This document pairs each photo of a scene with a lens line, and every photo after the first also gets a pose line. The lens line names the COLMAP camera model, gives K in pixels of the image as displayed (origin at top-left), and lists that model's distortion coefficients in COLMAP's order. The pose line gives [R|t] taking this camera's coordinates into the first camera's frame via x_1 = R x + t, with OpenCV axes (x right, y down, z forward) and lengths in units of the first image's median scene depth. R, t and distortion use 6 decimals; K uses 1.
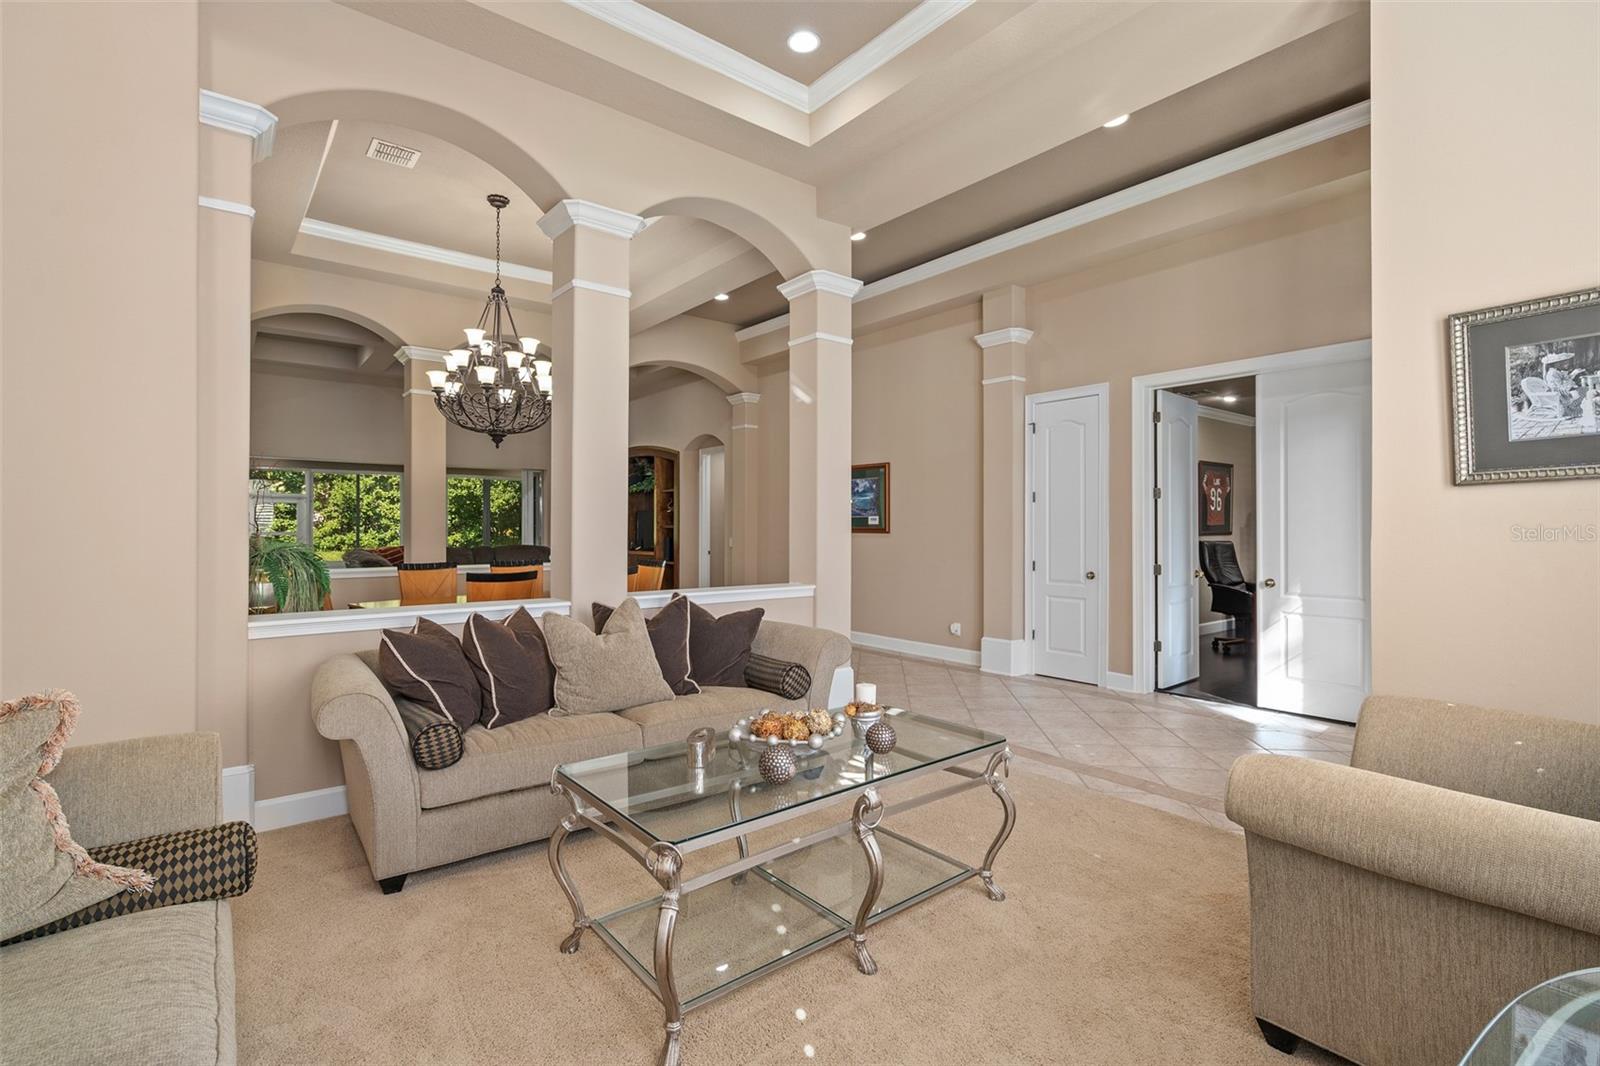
lens RADIAL K [[734.7, 0, 813.7], [0, 734.7, 525.8], [0, 0, 1]] dist [-0.001652, 0.000135]
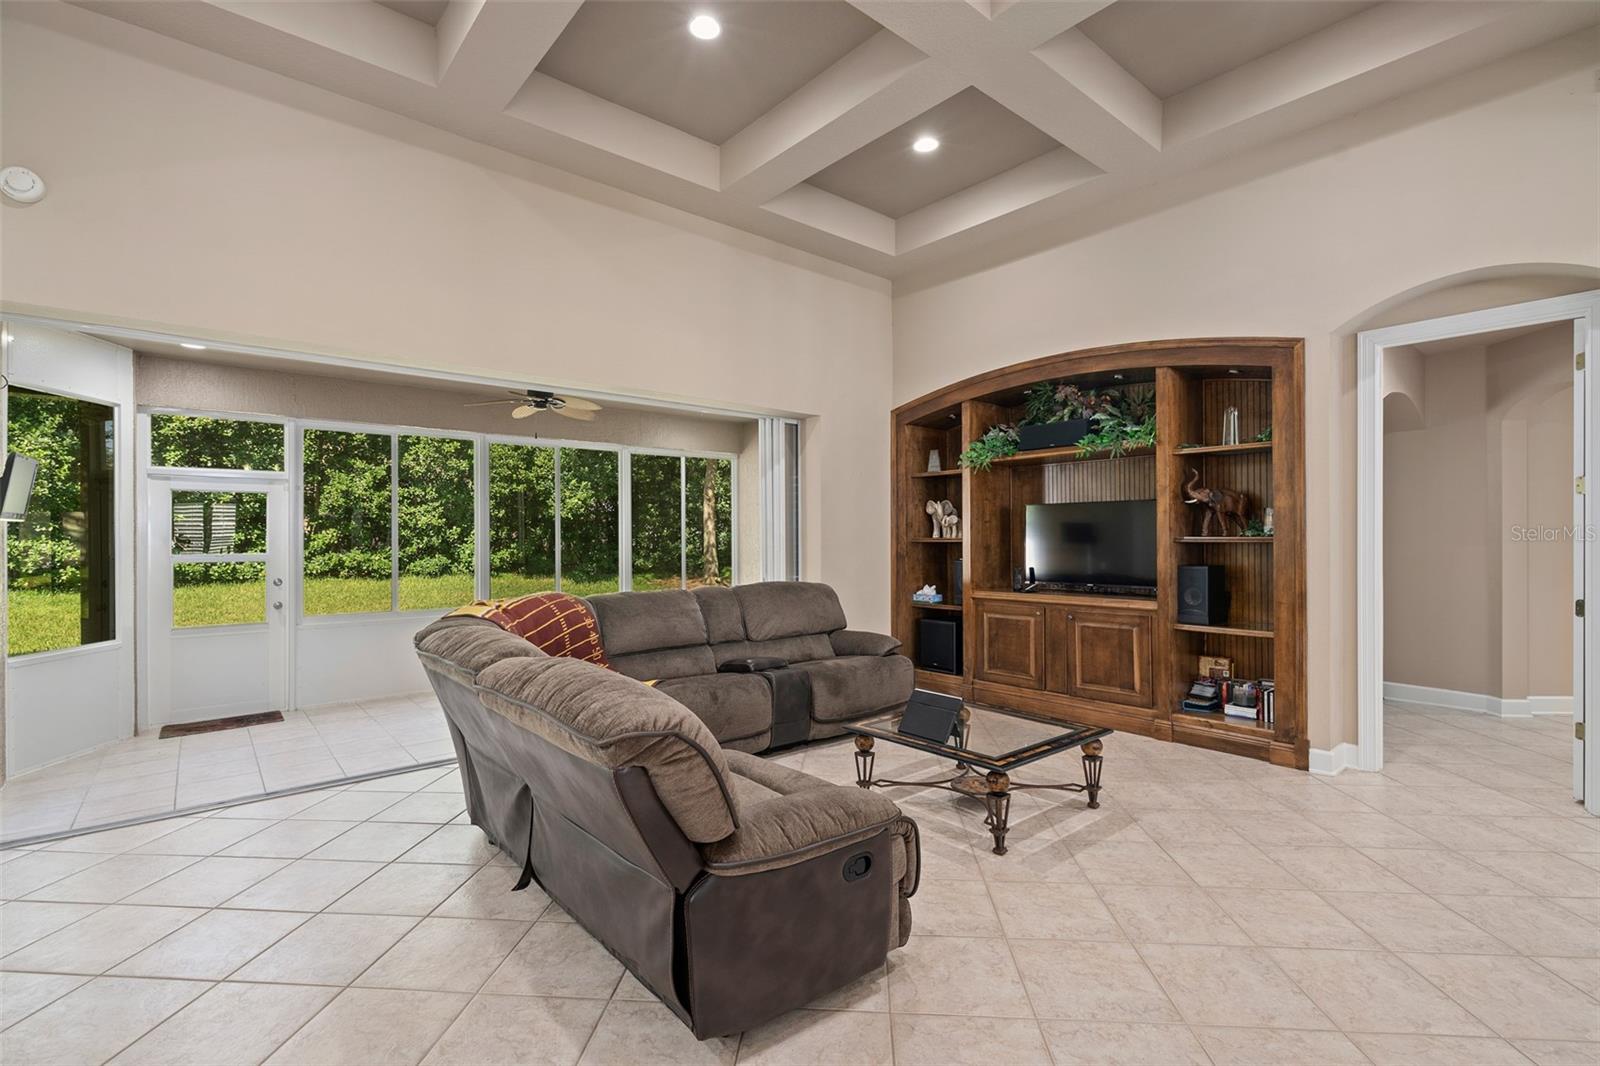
lens RADIAL K [[727.1, 0, 796.4], [0, 727.1, 530.5], [0, 0, 1]] dist [-0.002959, -0.000075]
pose [[0.999938, -0.005830, 0.009490, -0.727885], [0.005887, 0.999965, -0.006001, -0.004031], [-0.009455, 0.006056, 0.999937, 1.046442]]
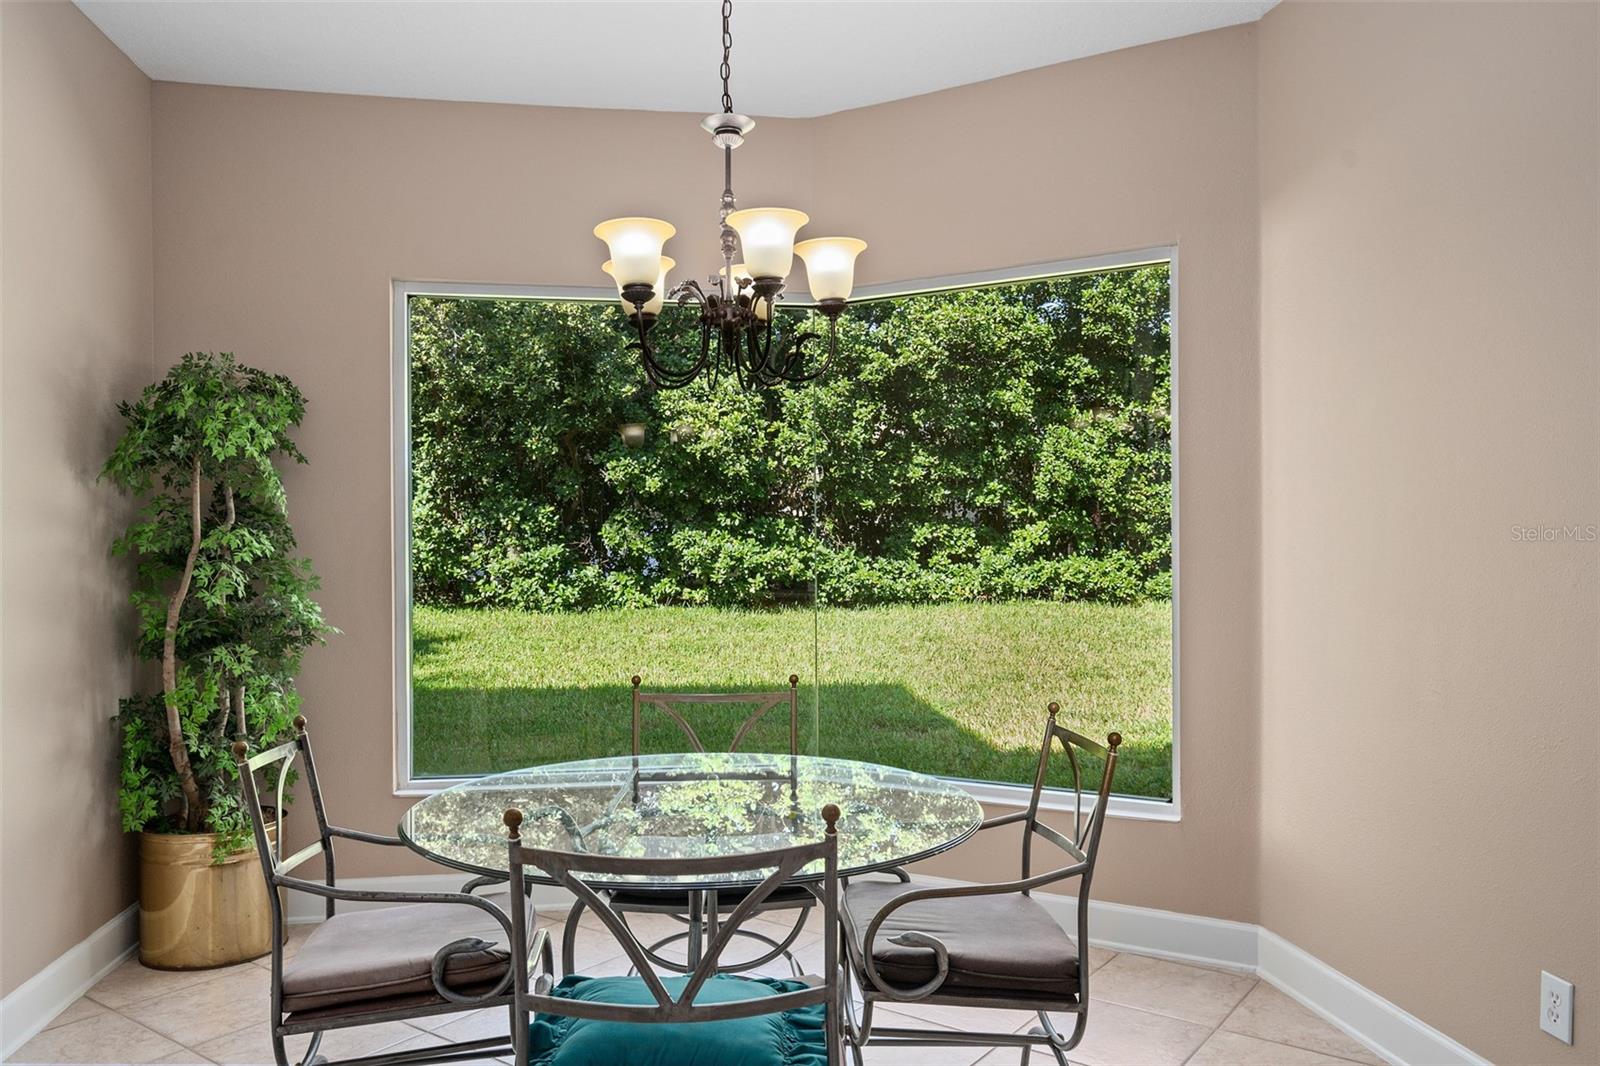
lens RADIAL K [[1149.5, 0, 794.6], [0, 1149.5, 556.8], [0, 0, 1]] dist [0.001486, -0.000173]
pose [[0.856299, -0.000264, -0.516481, -1.347543], [0.005838, 0.999941, 0.009169, 0.012058], [0.516448, -0.010867, 0.856249, 1.144982]]
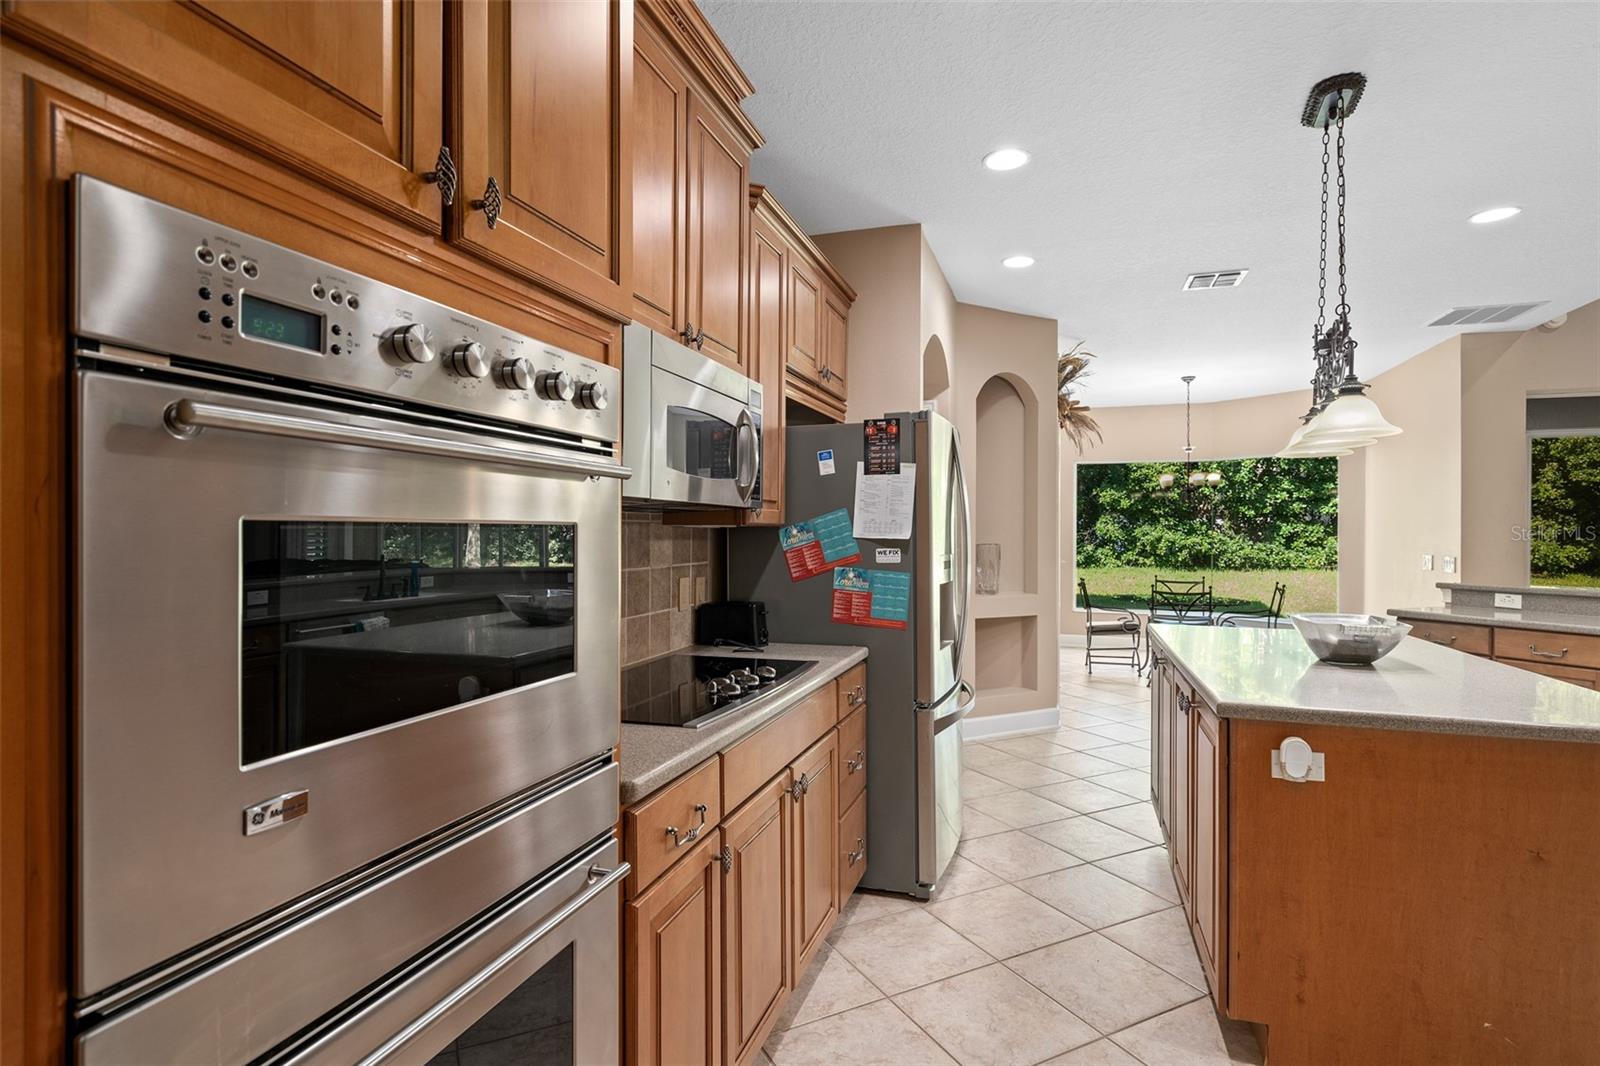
lens RADIAL K [[805.2, 0, 800.0], [0, 805.2, 533.0], [0, 0, 1]] dist [-0.002739, 0.000594]
pose [[0.531619, 0.005223, -0.846967, -0.901668], [-0.003709, 0.999986, 0.003839, -0.001386], [0.846975, 0.001101, 0.531631, 0.410675]]
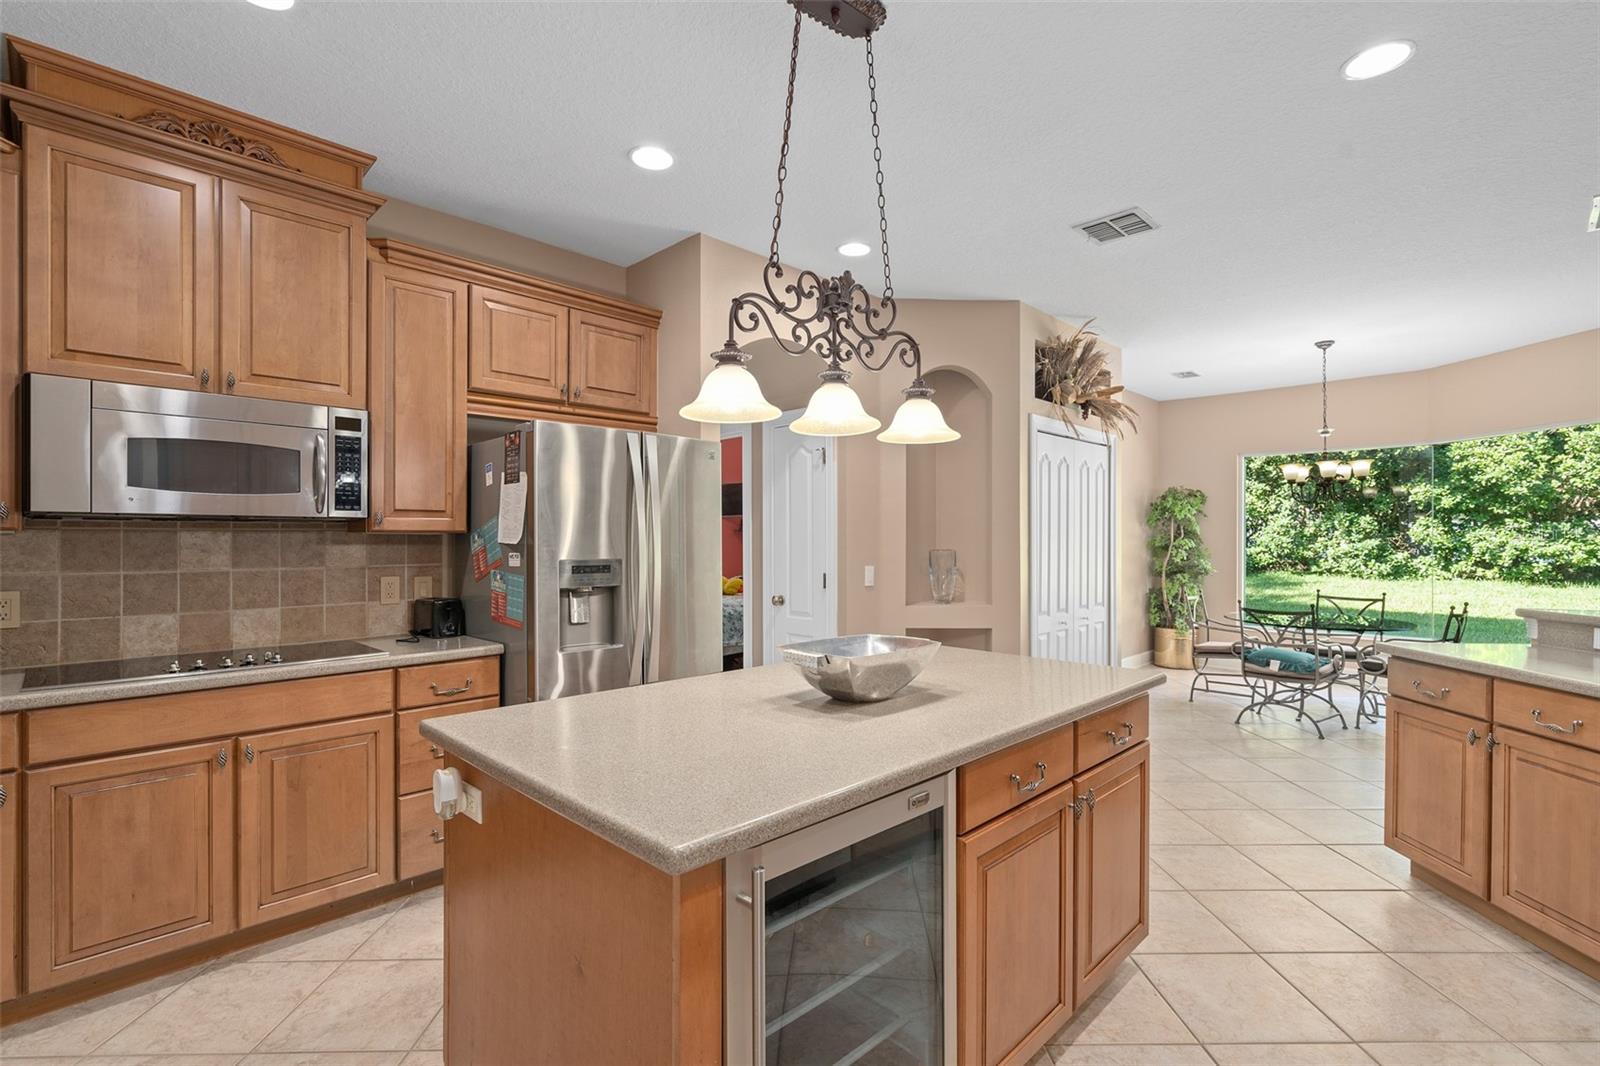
lens RADIAL K [[743.1, 0, 805.3], [0, 743.1, 534.6], [0, 0, 1]] dist [-0.001228, 0.000078]
pose [[0.106914, -0.002734, -0.994265, -0.806293], [0.000714, 0.999996, -0.002673, -0.000683], [0.994268, -0.000424, 0.106915, 0.790217]]
